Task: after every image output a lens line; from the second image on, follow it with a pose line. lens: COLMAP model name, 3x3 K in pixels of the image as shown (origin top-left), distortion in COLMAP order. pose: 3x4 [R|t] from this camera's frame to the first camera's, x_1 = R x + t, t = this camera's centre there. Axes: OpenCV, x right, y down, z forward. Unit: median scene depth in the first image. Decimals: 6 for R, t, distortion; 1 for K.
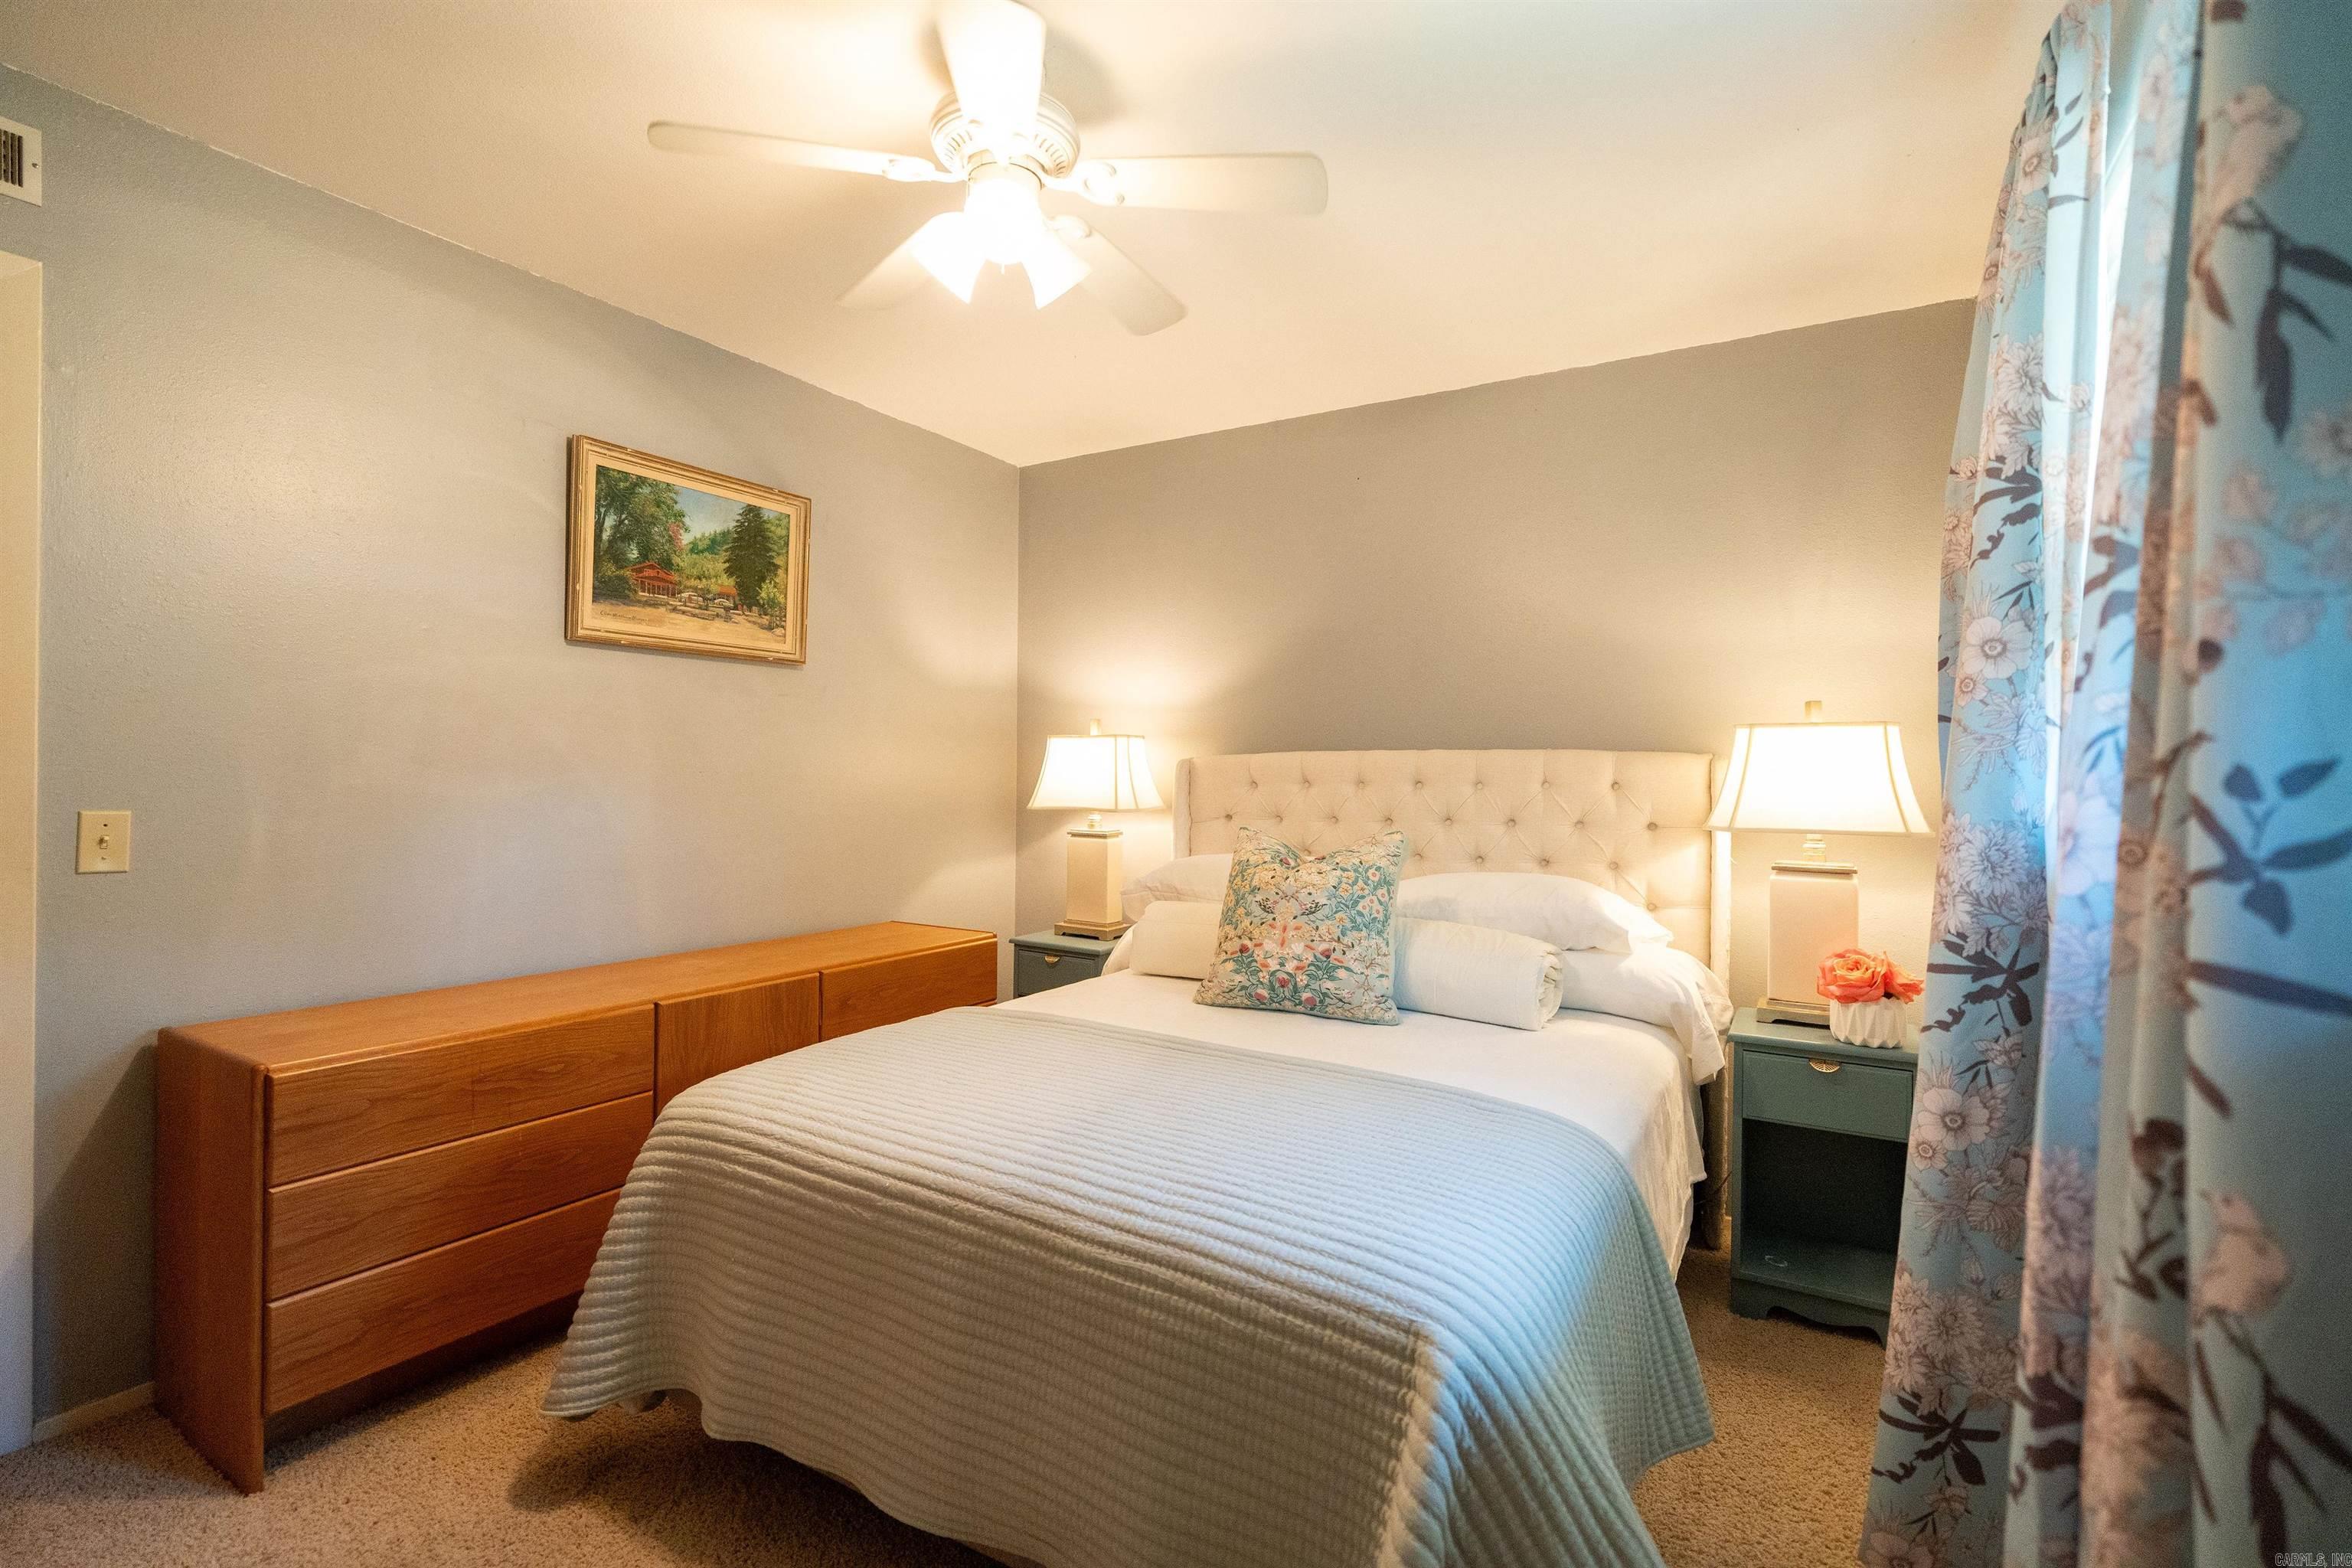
lens RADIAL K [[1059.0, 0, 1175.3], [0, 1059.0, 779.1], [0, 0, 1]] dist [-0.009186, 0.003172]
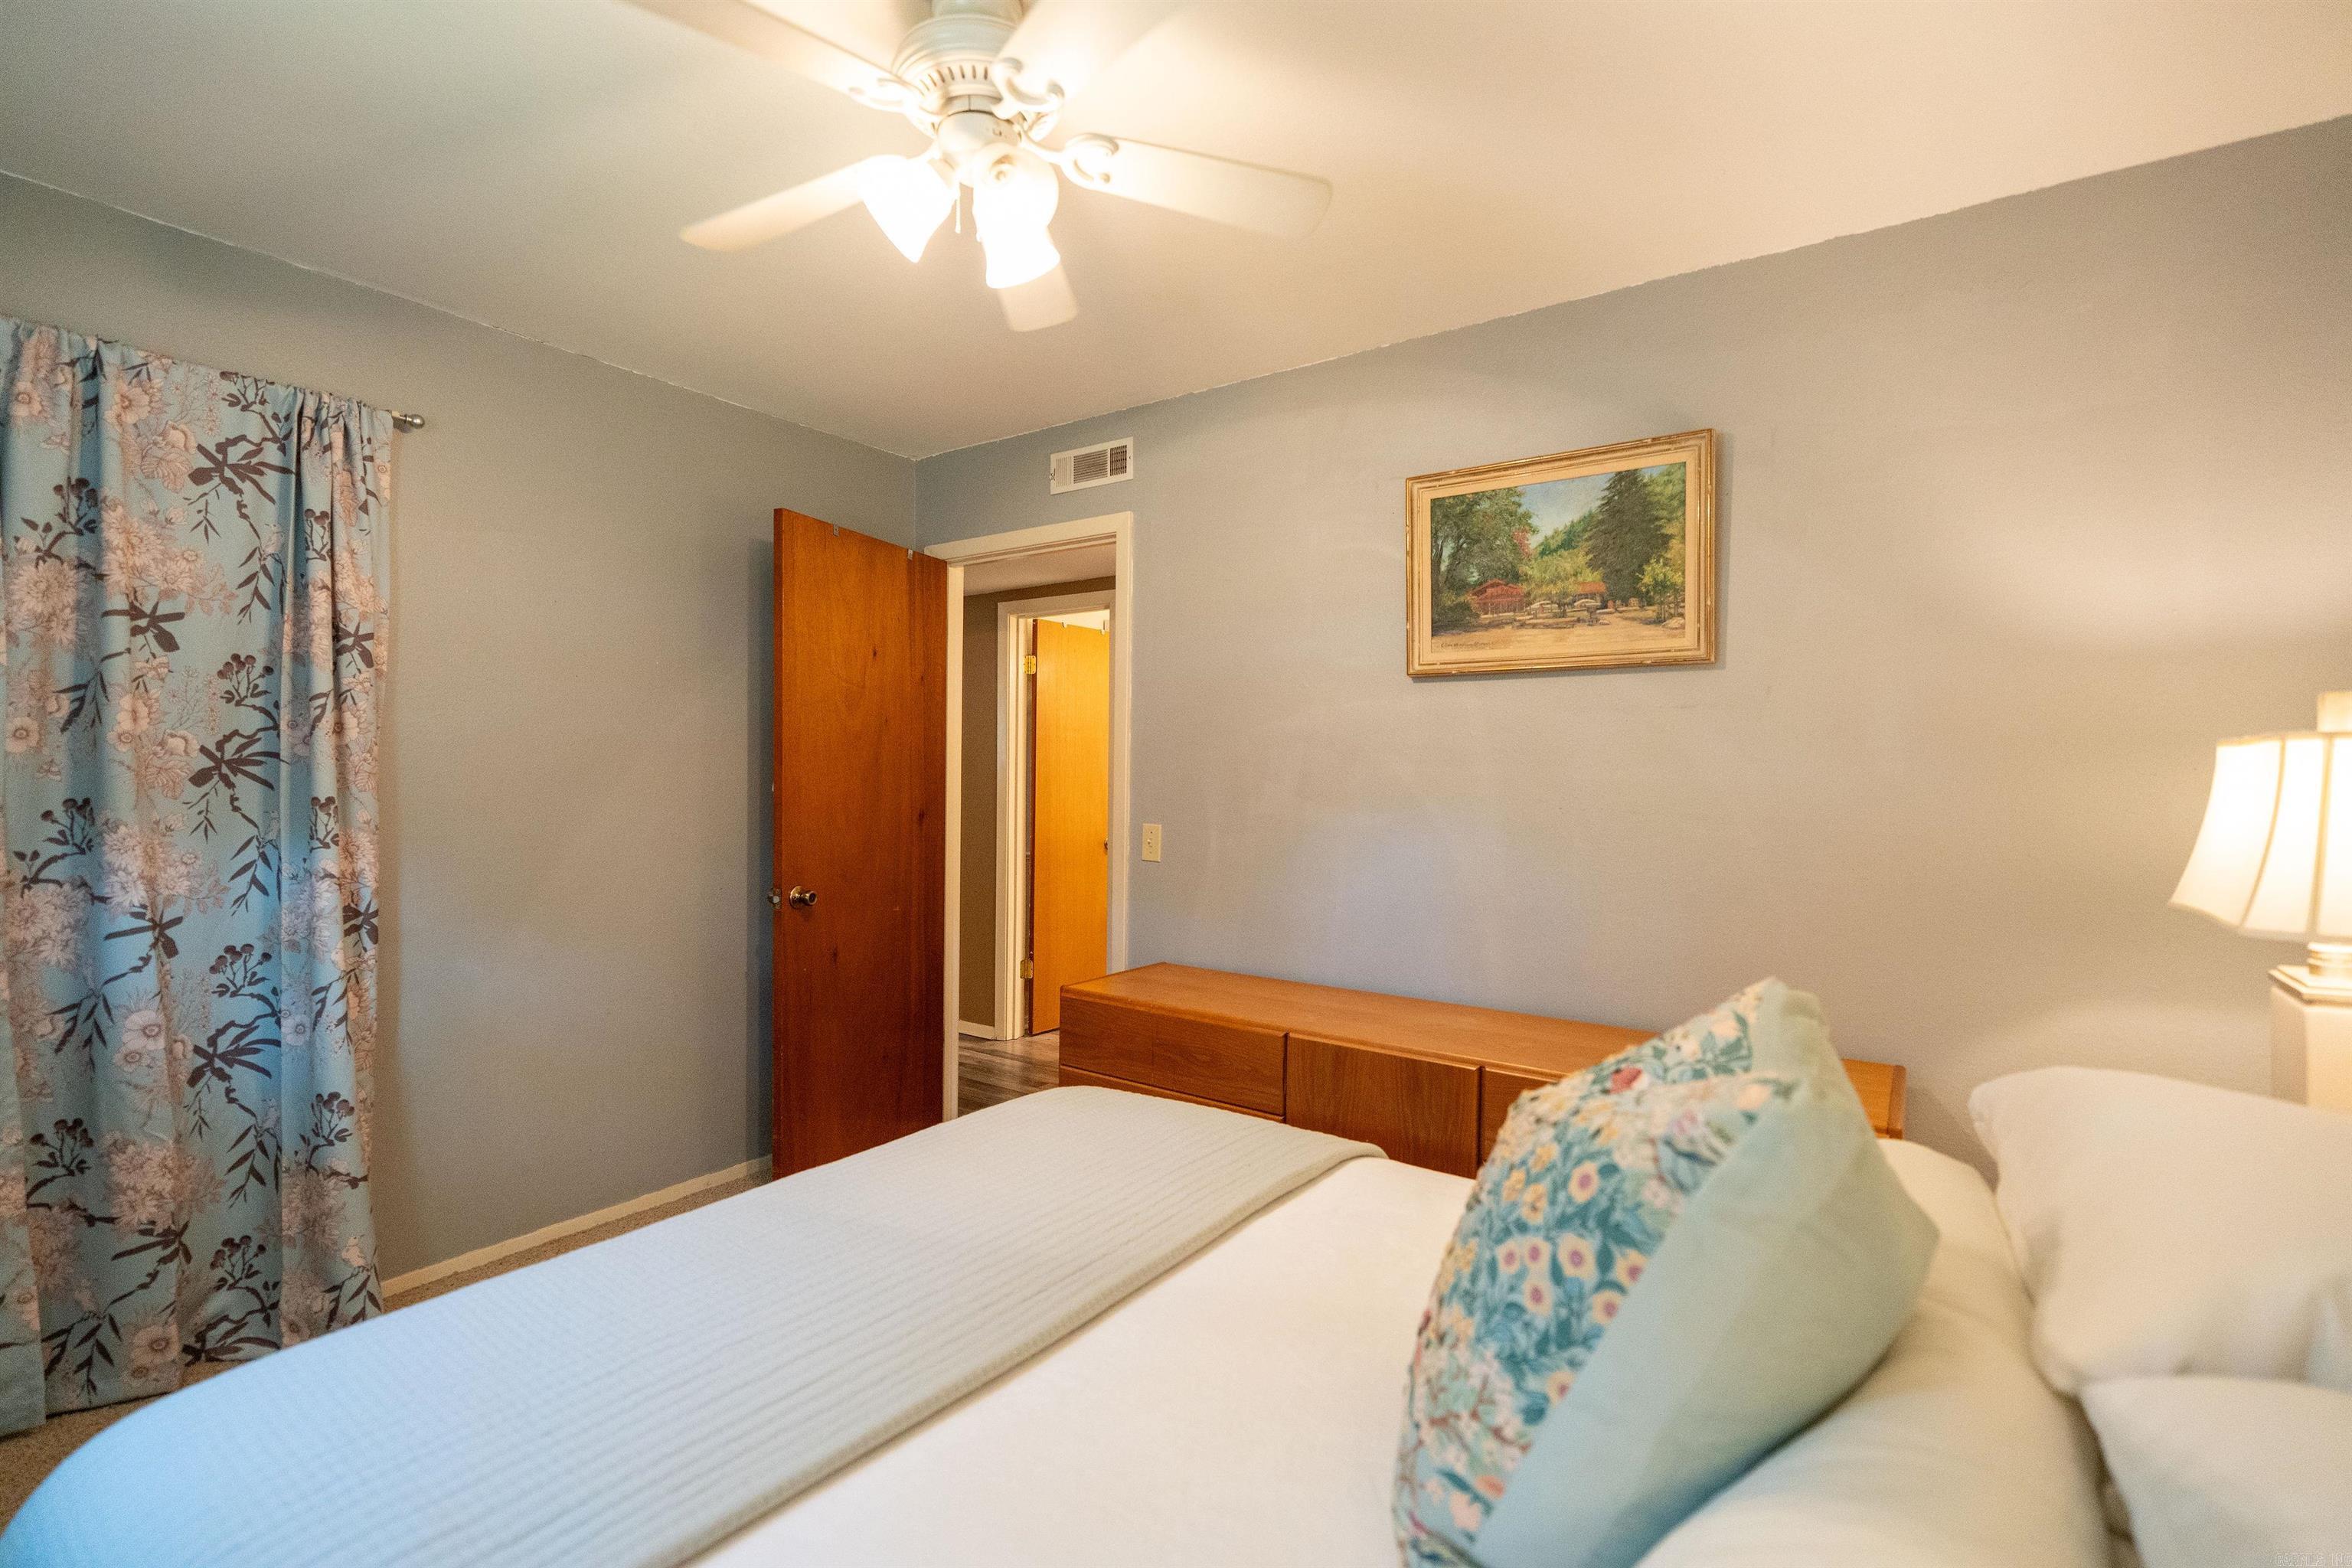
lens RADIAL K [[1059.0, 0, 1175.3], [0, 1059.0, 779.1], [0, 0, 1]] dist [-0.009186, 0.003172]
pose [[-0.080399, -0.011101, -0.996701, 0.430712], [-0.020166, 0.999751, -0.009508, -0.016886], [0.996559, 0.019335, -0.080603, 0.778556]]
